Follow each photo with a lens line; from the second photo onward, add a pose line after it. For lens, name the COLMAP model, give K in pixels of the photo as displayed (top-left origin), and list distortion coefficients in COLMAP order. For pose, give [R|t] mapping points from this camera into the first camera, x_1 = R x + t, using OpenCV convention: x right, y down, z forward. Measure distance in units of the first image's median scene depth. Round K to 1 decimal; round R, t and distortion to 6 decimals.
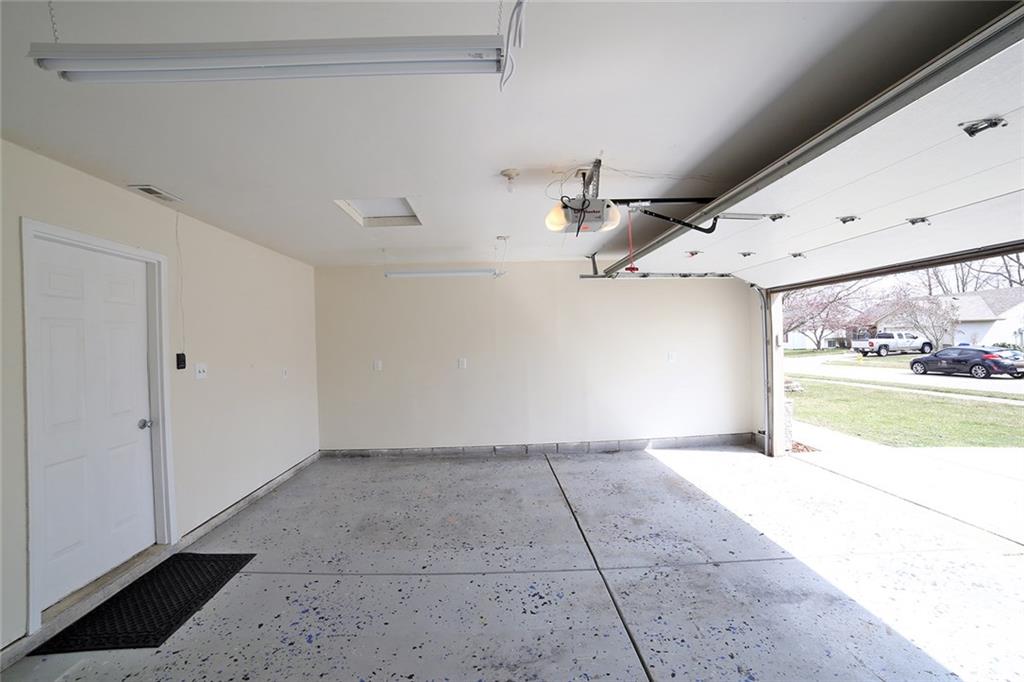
lens RADIAL K [[417.0, 0, 508.9], [0, 417.0, 341.6], [0, 0, 1]] dist [-0.095120, 0.033165]
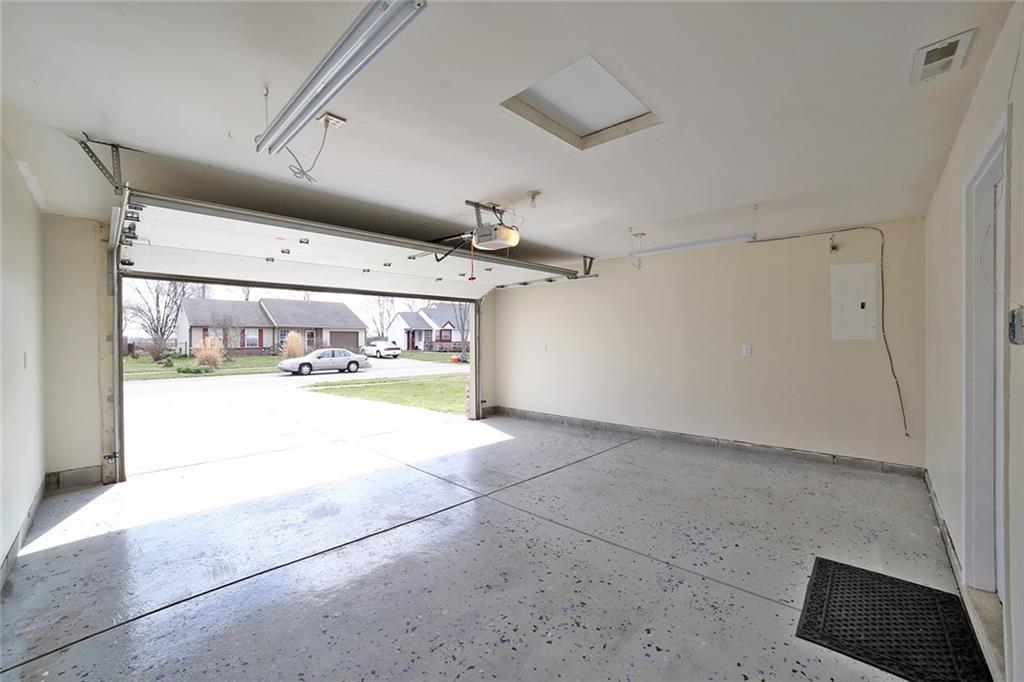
lens RADIAL K [[417.0, 0, 508.9], [0, 417.0, 341.6], [0, 0, 1]] dist [-0.095120, 0.033165]
pose [[-0.694068, 0.023193, 0.719536, -0.818108], [0.019288, 0.999721, -0.013620, 0.066785], [-0.719651, 0.004425, -0.694322, 1.854333]]
